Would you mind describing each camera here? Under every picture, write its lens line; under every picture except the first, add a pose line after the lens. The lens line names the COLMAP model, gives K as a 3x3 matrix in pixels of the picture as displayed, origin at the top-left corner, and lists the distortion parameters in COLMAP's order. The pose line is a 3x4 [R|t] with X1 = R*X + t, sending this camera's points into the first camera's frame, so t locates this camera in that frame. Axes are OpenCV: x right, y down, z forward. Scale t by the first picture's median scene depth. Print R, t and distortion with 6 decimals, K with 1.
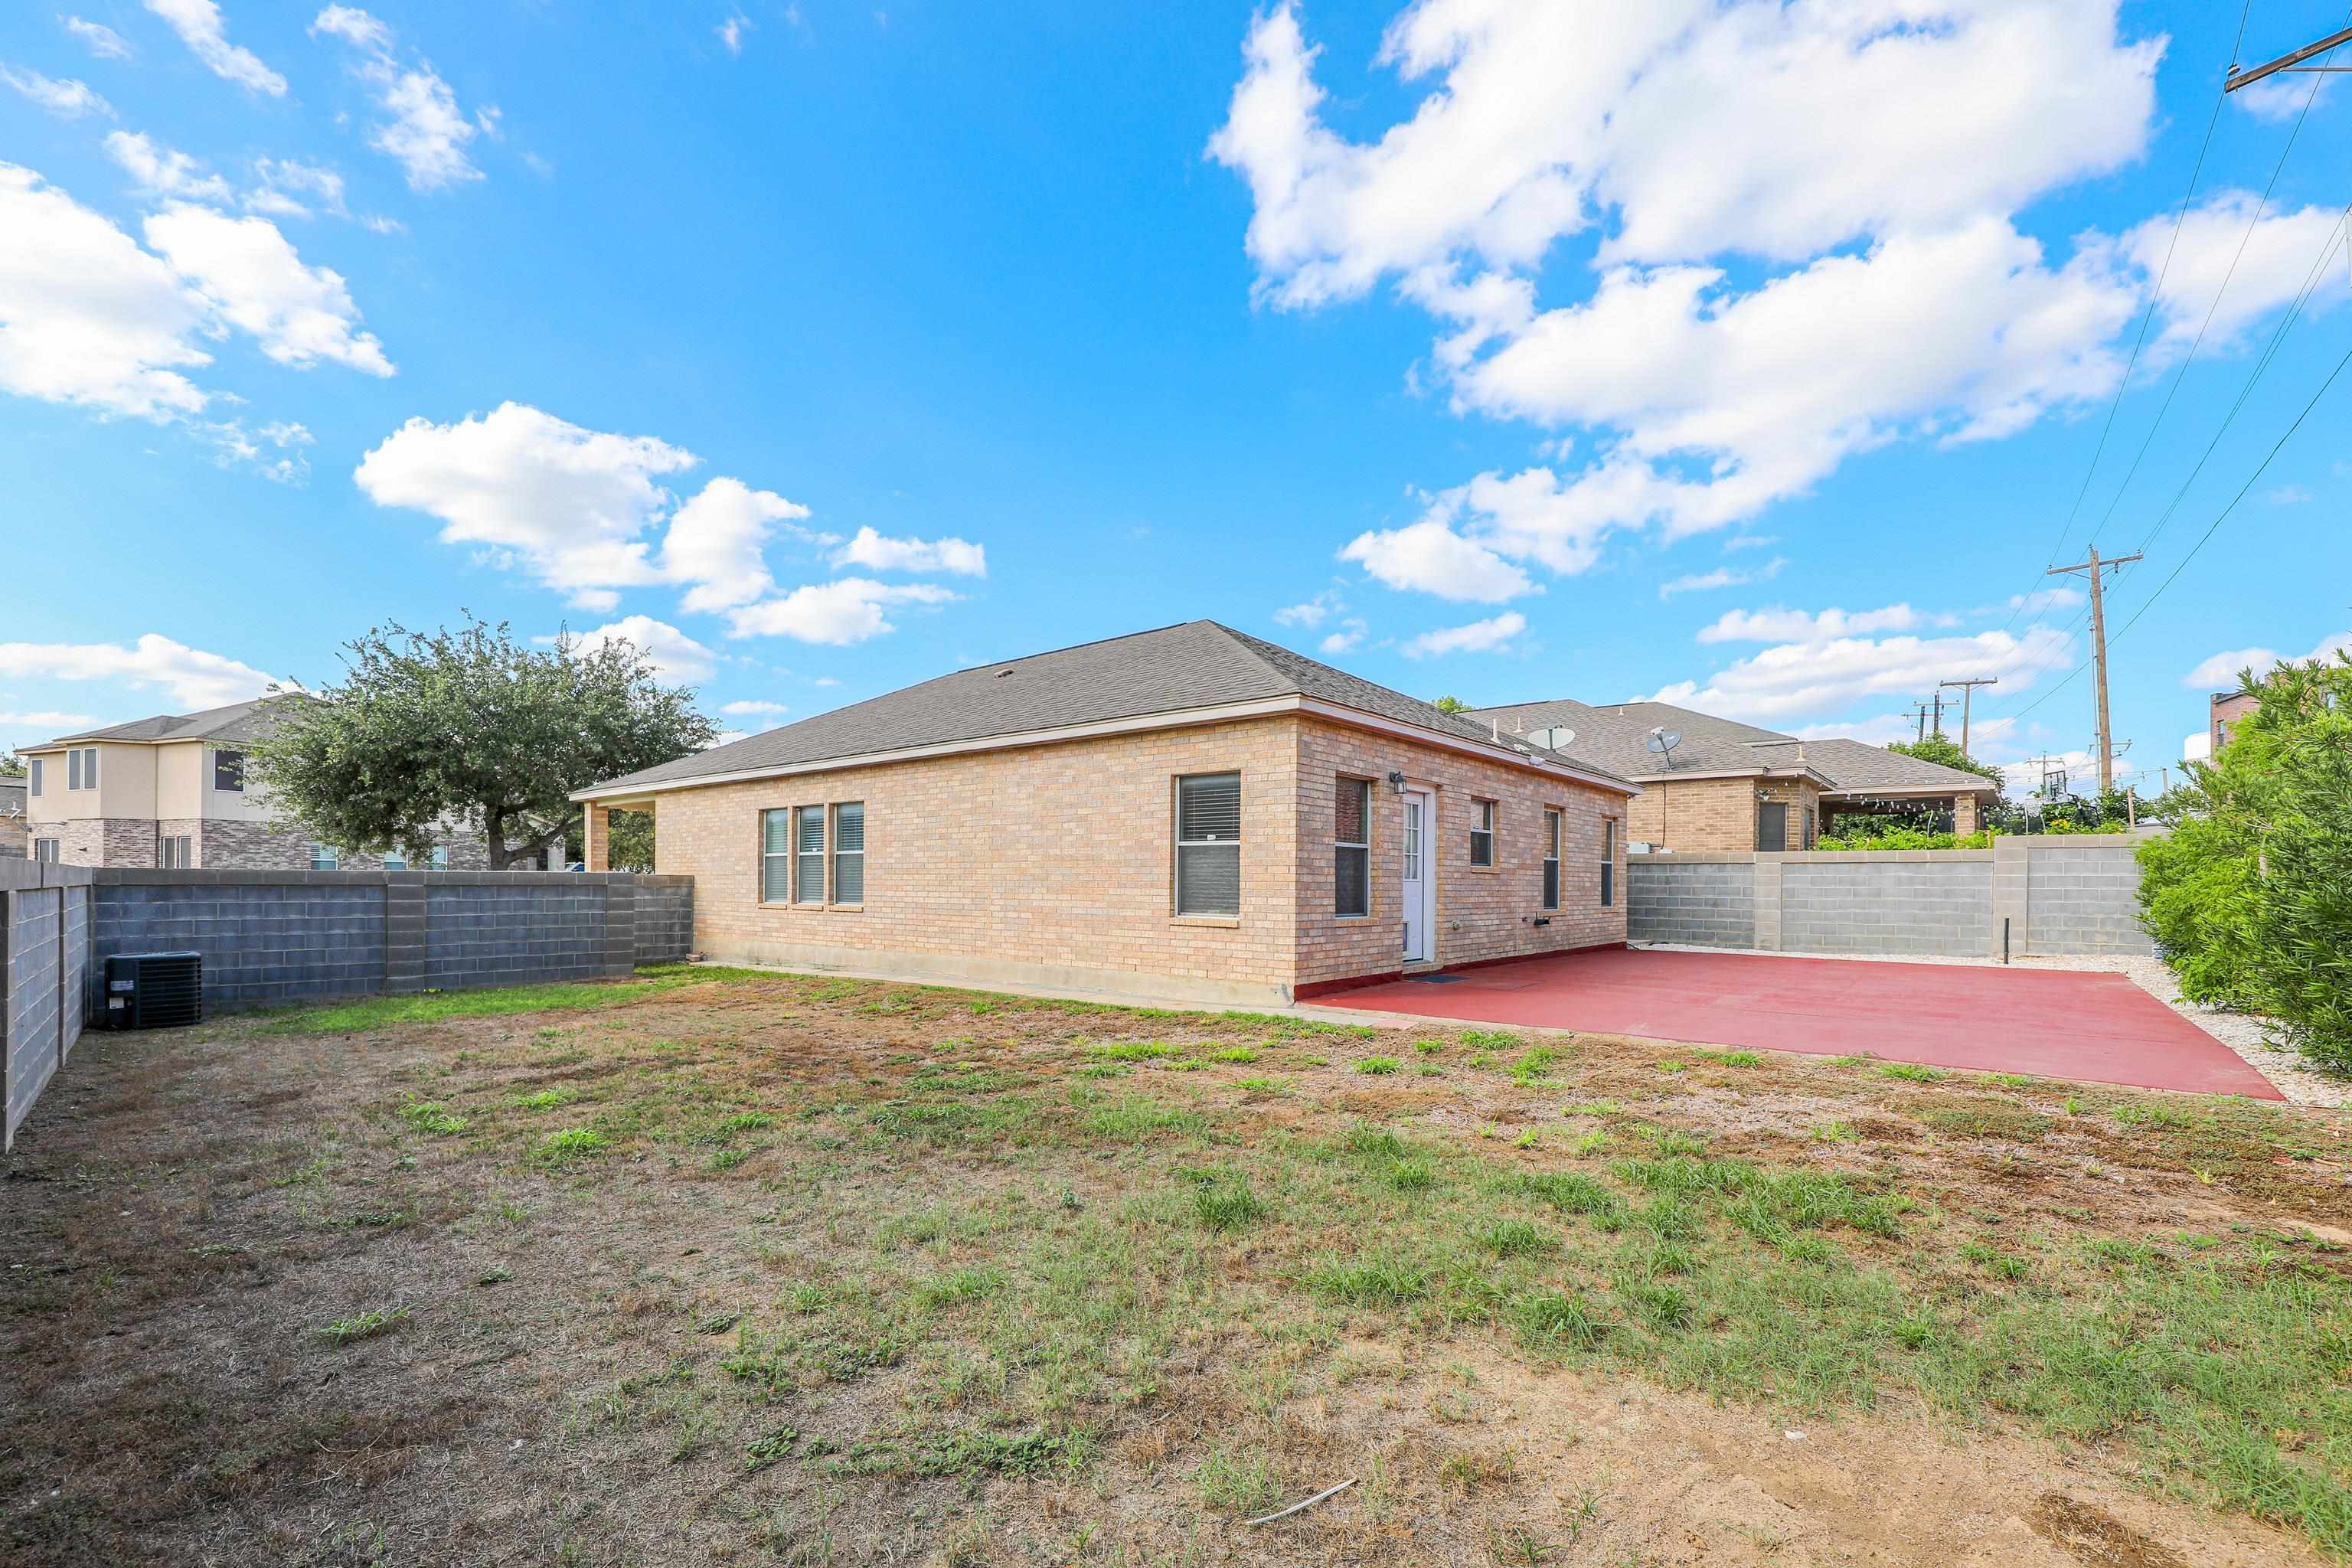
lens RADIAL K [[948.1, 0, 1182.8], [0, 948.1, 792.9], [0, 0, 1]] dist [0.001552, -0.000180]
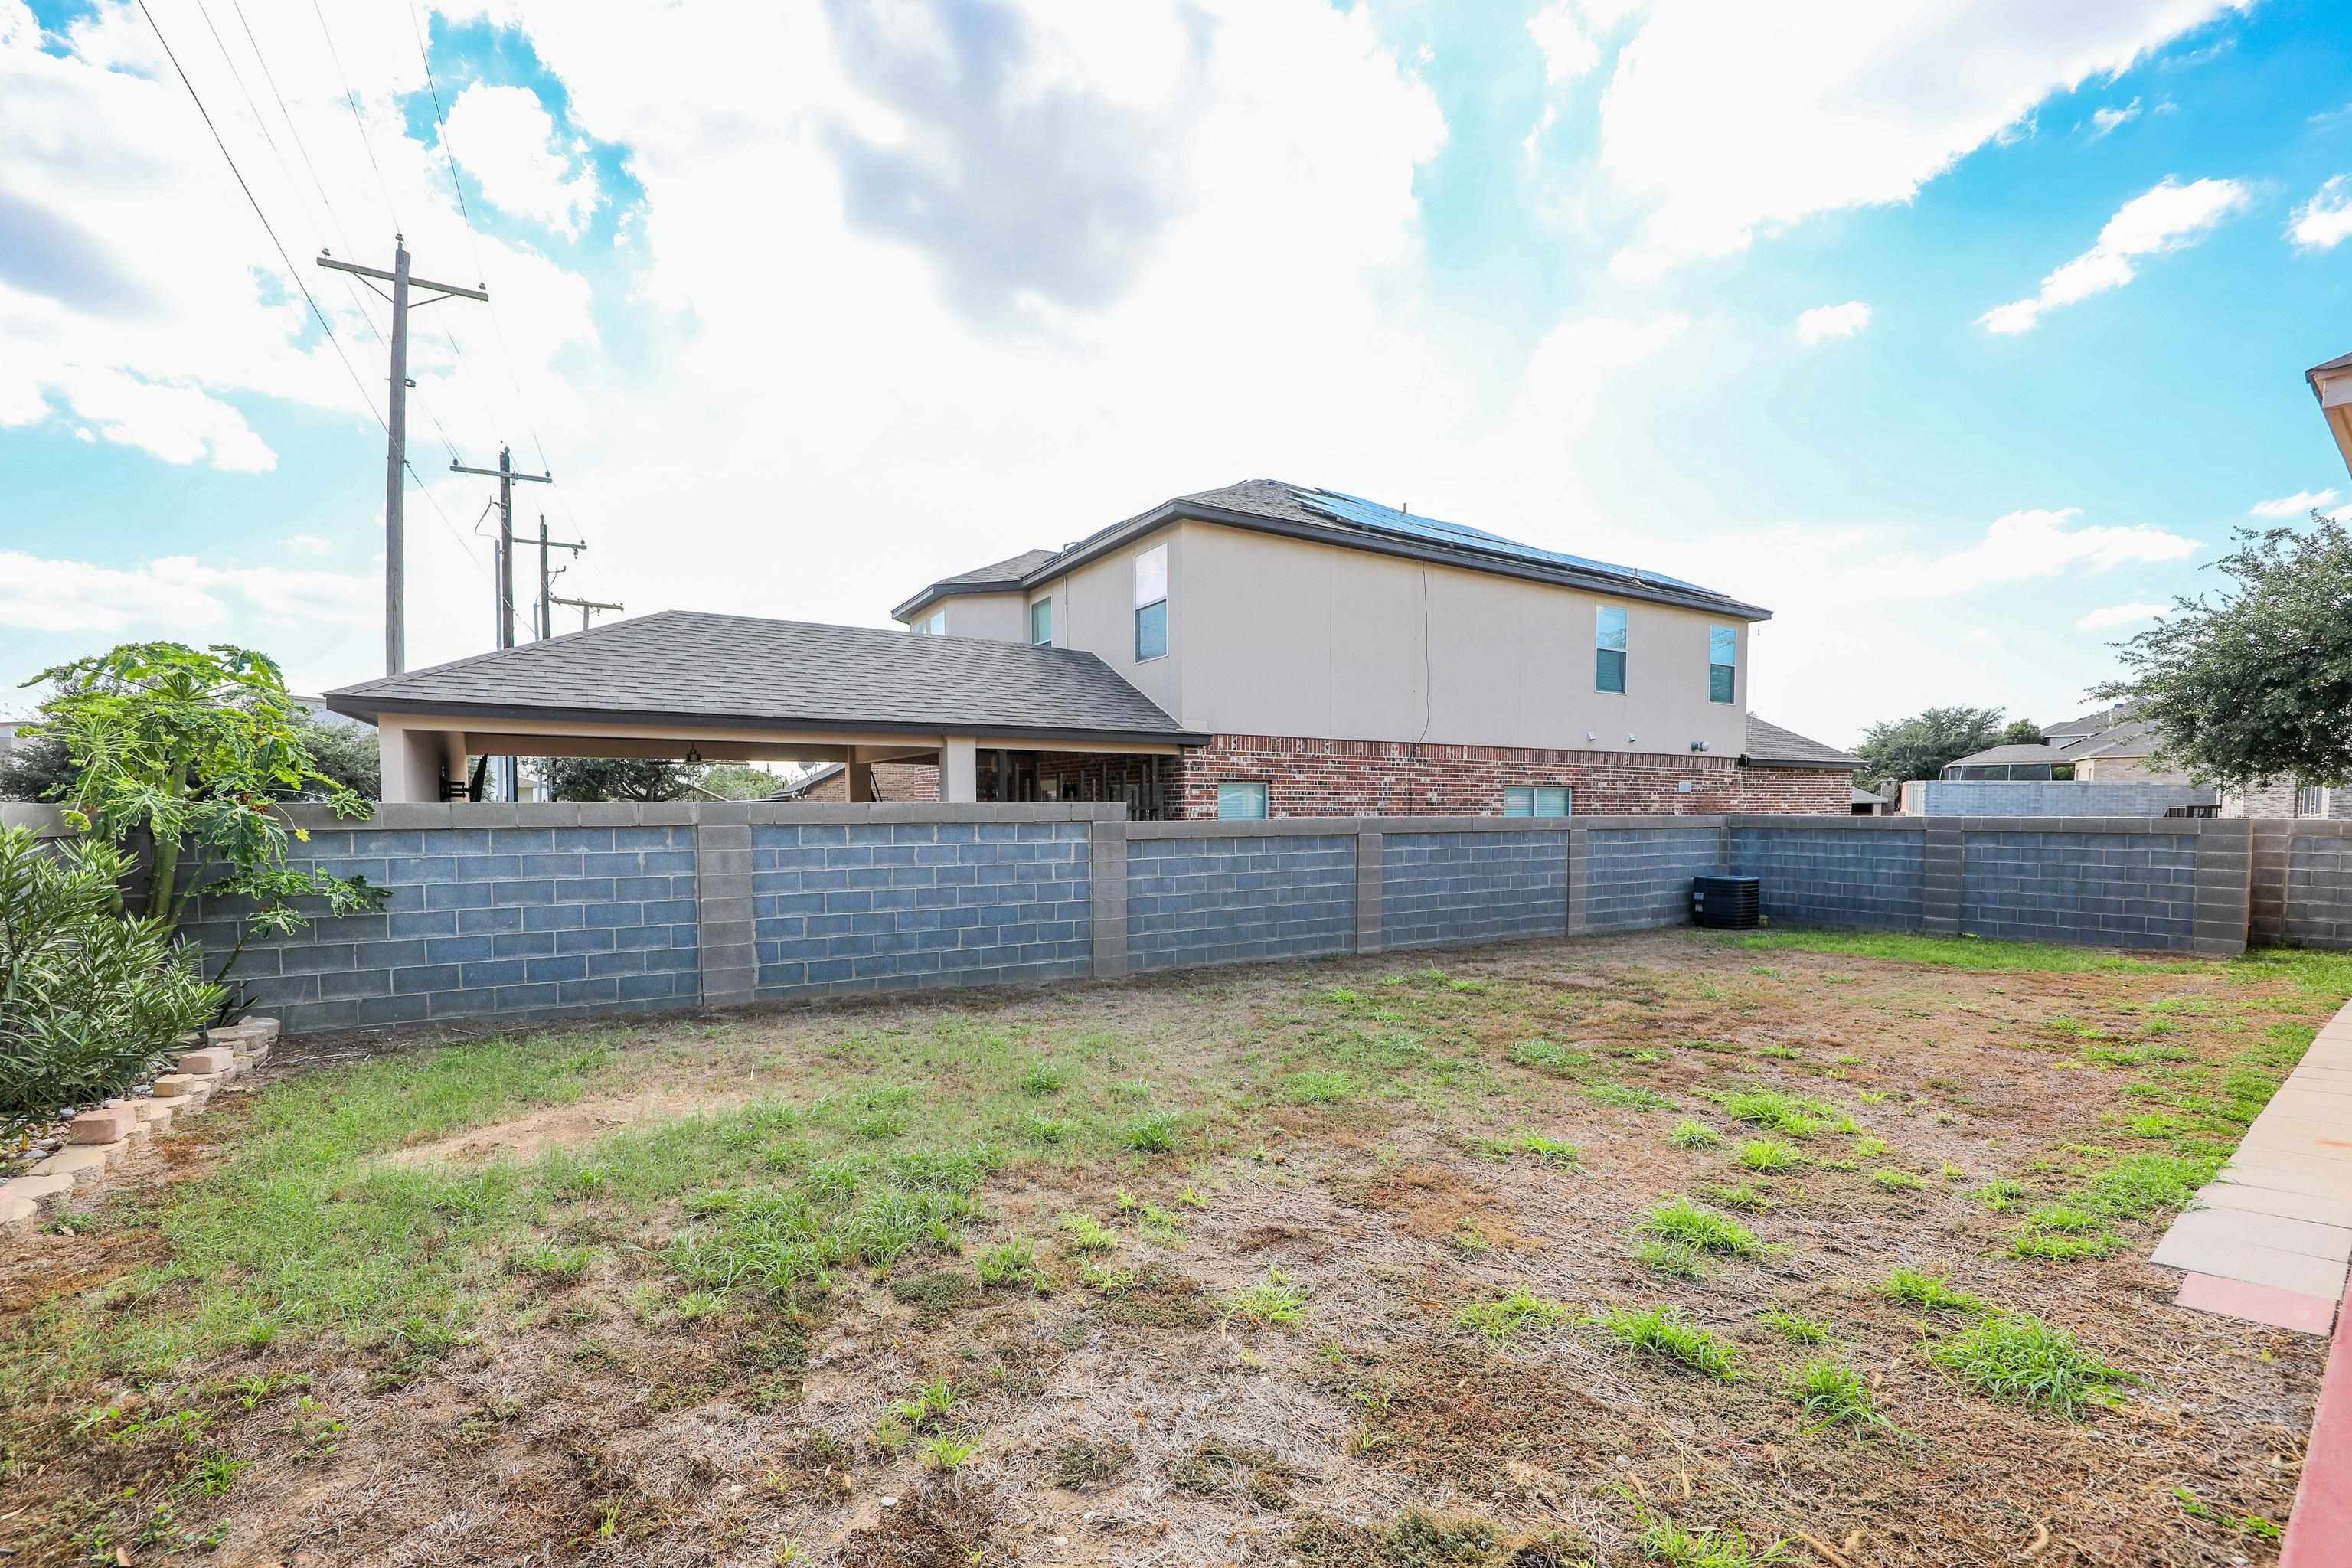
lens RADIAL K [[948.1, 0, 1182.8], [0, 948.1, 792.9], [0, 0, 1]] dist [0.001552, -0.000180]
pose [[-0.217991, -0.021250, -0.975719, 0.381583], [0.088411, 0.995222, -0.041427, 0.026474], [0.971938, -0.095295, -0.215071, 0.428418]]
